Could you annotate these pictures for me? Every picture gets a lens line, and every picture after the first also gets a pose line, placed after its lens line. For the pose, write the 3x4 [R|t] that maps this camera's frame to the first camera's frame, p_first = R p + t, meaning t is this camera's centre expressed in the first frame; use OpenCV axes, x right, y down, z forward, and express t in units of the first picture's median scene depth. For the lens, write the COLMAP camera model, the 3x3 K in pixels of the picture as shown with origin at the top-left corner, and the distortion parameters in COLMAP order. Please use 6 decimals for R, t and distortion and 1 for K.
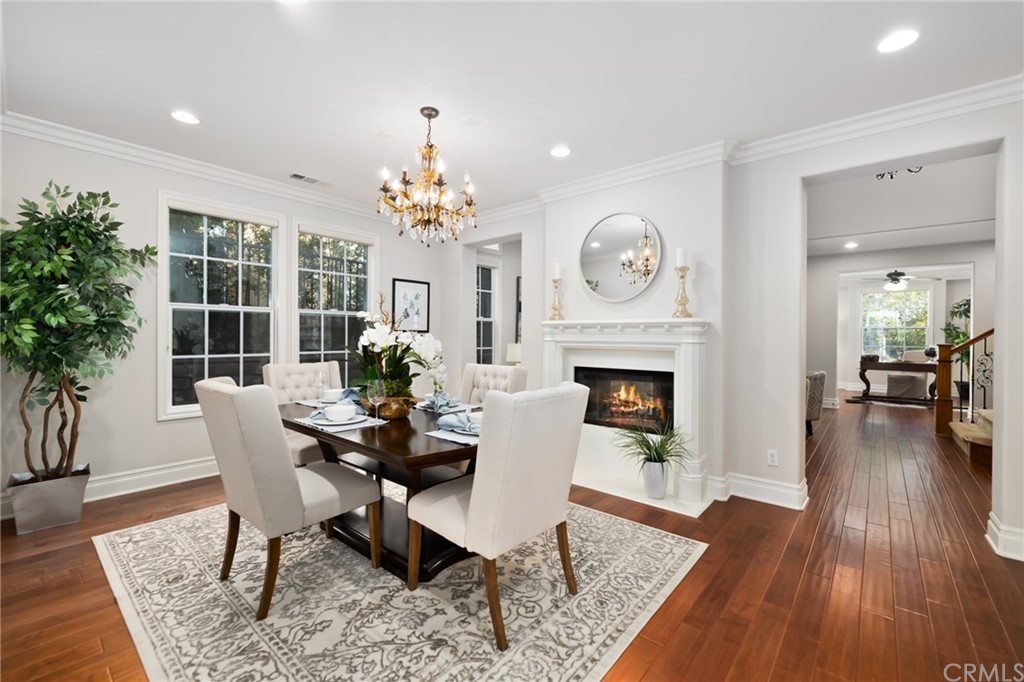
lens RADIAL K [[444.0, 0, 509.6], [0, 444.0, 339.4], [0, 0, 1]] dist [-0.004392, -0.000619]
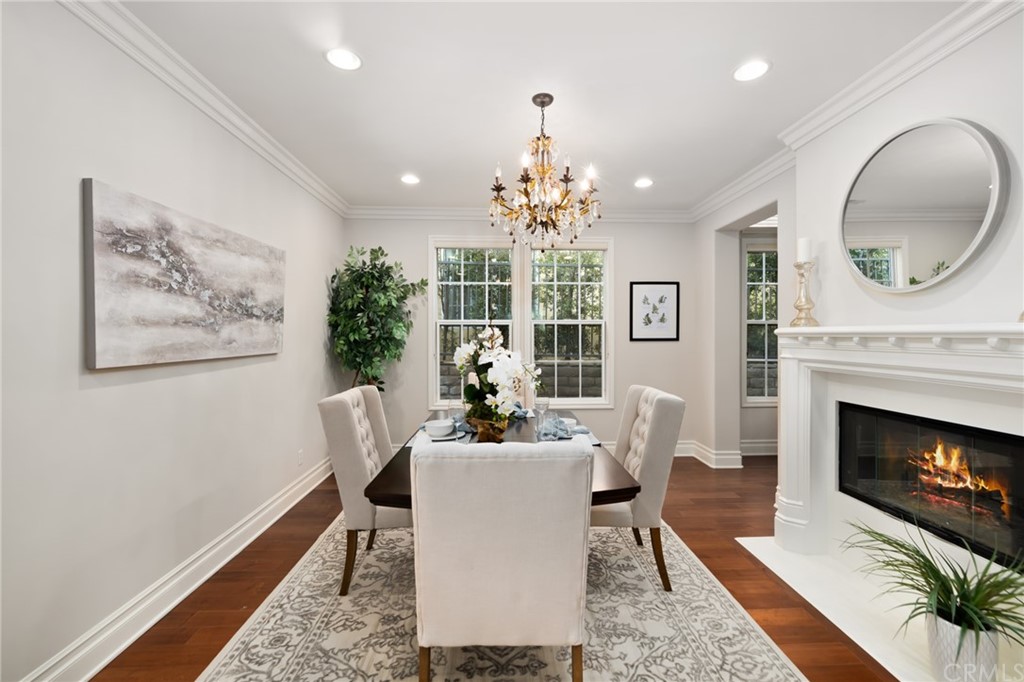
lens RADIAL K [[433.7, 0, 510.5], [0, 433.7, 334.3], [0, 0, 1]] dist [-0.004732, -0.000414]
pose [[0.670269, -0.007129, -0.742084, 0.387518], [0.000656, 0.999959, -0.009015, -0.035277], [0.742118, 0.005556, 0.670247, 0.353978]]
